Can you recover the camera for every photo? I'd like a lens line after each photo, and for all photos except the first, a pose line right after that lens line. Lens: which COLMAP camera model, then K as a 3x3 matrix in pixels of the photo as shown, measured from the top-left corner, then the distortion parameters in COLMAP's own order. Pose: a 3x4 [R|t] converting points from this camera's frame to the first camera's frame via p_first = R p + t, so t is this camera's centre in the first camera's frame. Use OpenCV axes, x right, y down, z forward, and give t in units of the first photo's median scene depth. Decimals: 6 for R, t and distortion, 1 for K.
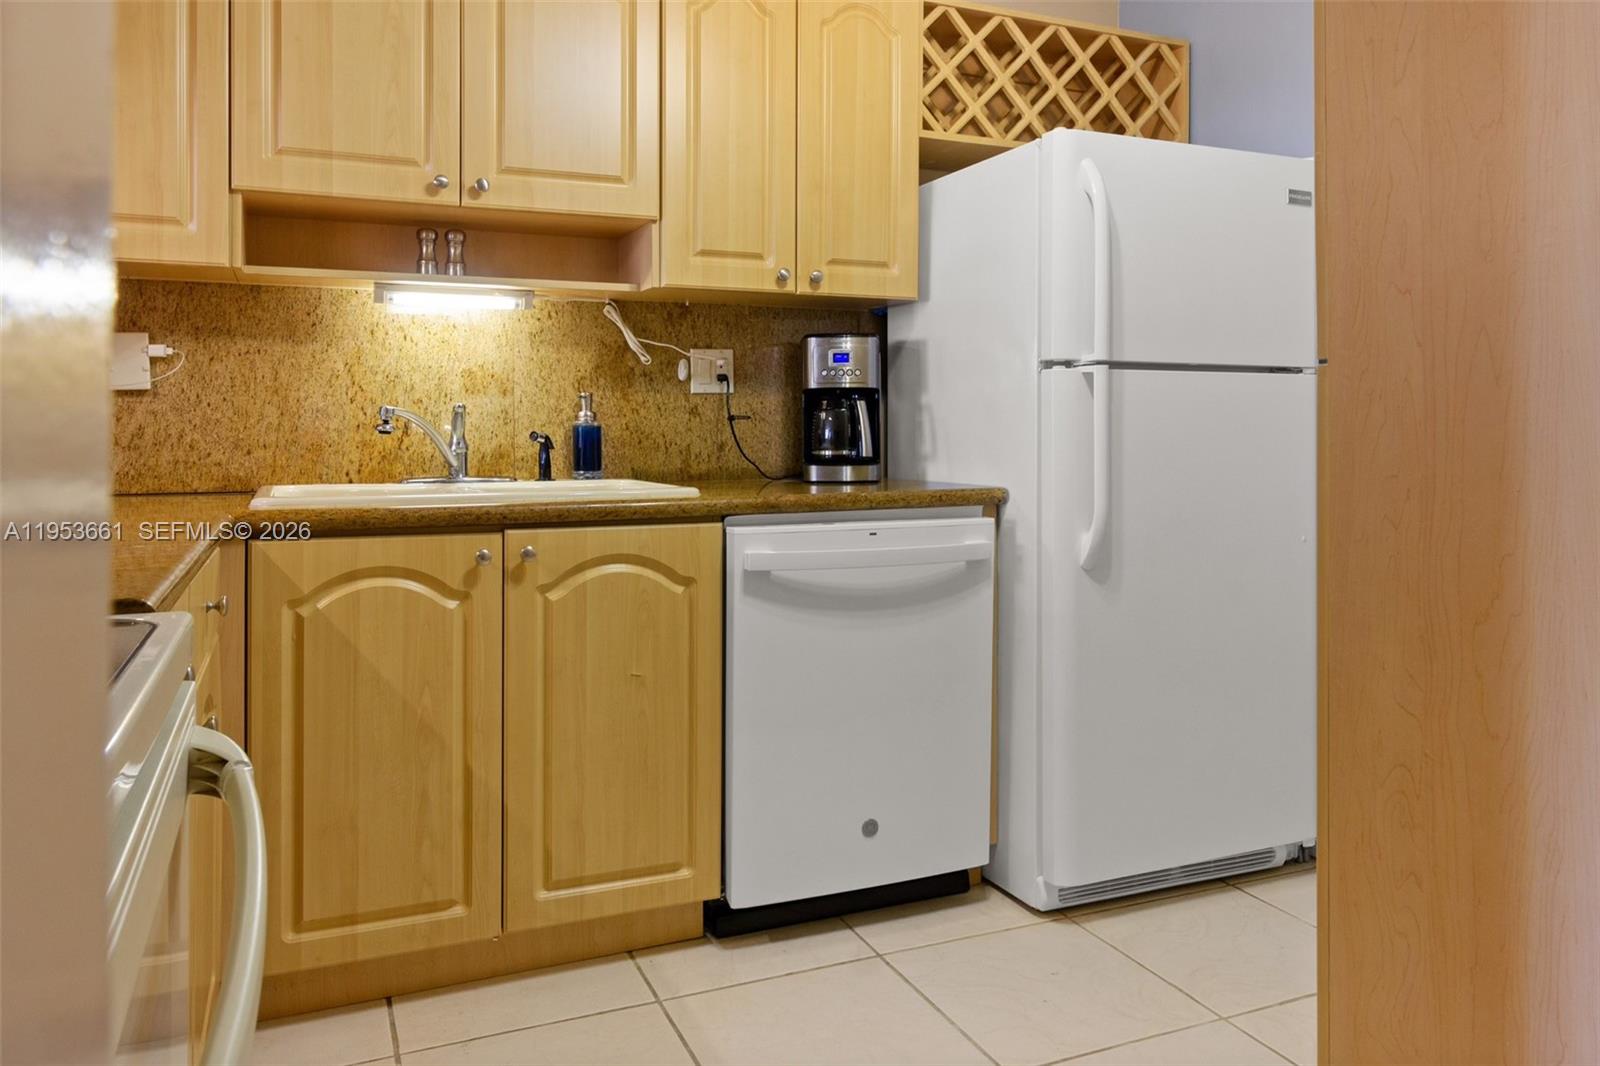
lens RADIAL K [[1130.8, 0, 777.5], [0, 1130.8, 517.5], [0, 0, 1]] dist [-0.005790, 0.011192]
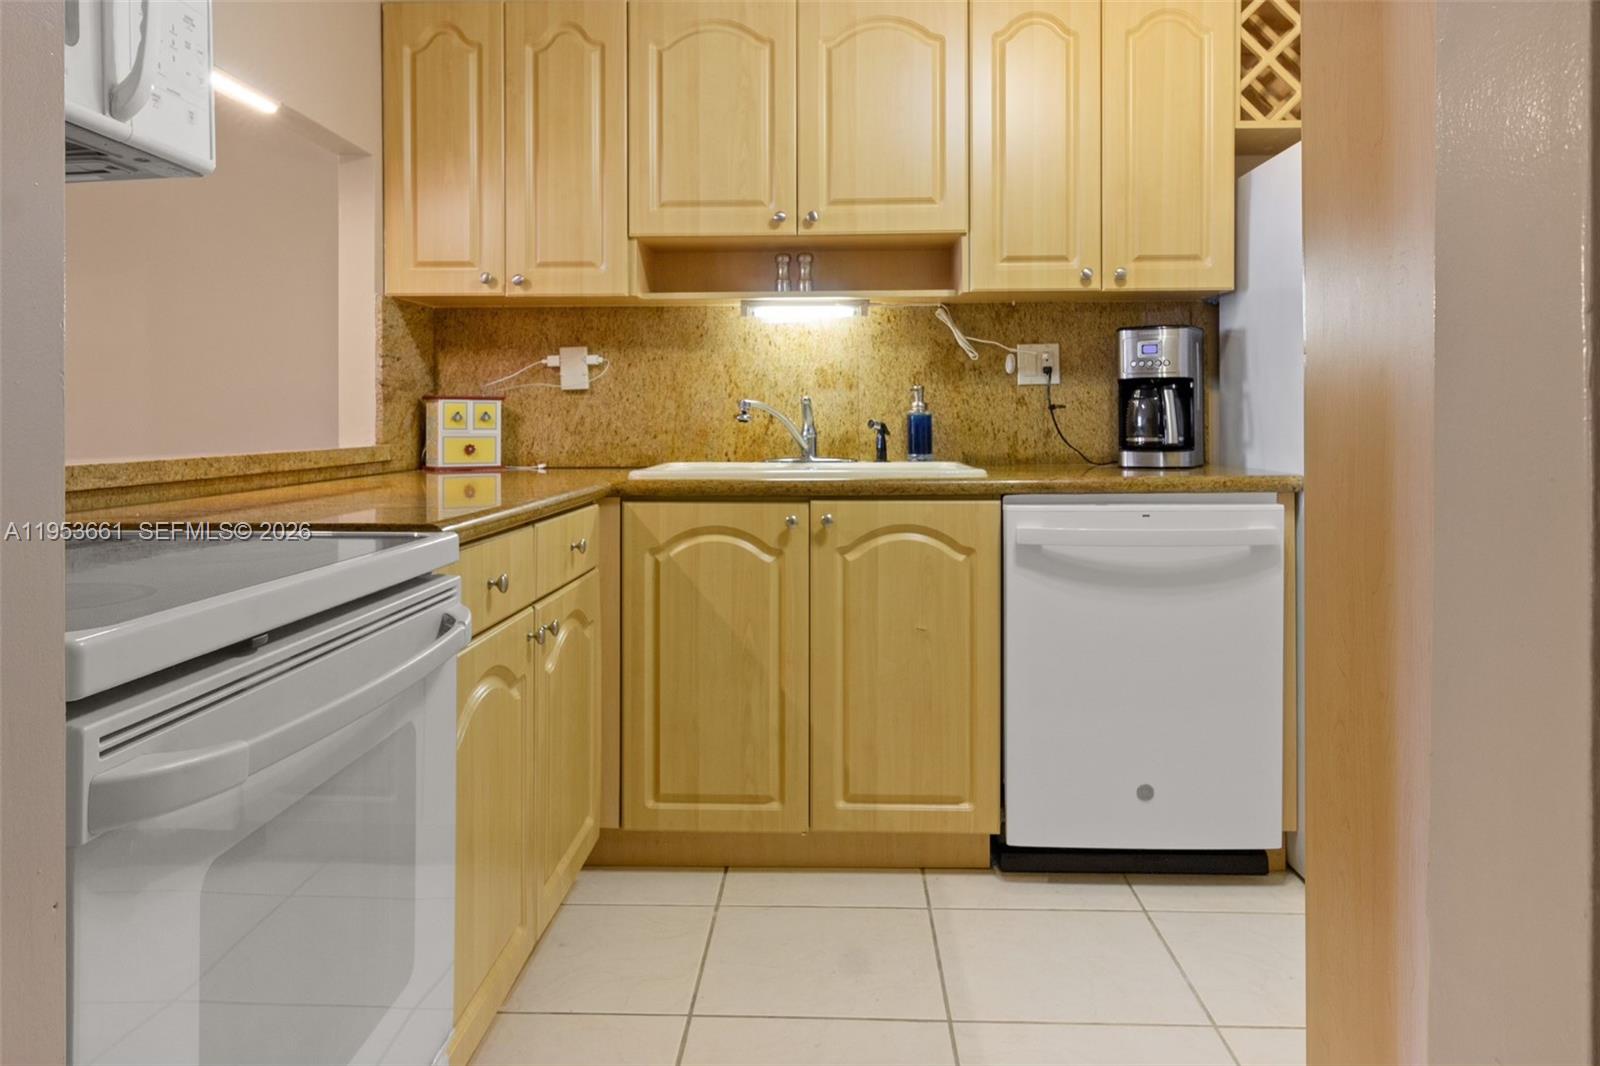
lens RADIAL K [[1130.8, 0, 799.8], [0, 1130.8, 533.1], [0, 0, 1]] dist [-0.005790, 0.011192]
pose [[0.903836, 0.040616, -0.425947, 0.242281], [-0.030026, 0.999051, 0.031550, 0.007009], [0.426824, -0.015727, 0.904198, -0.102293]]
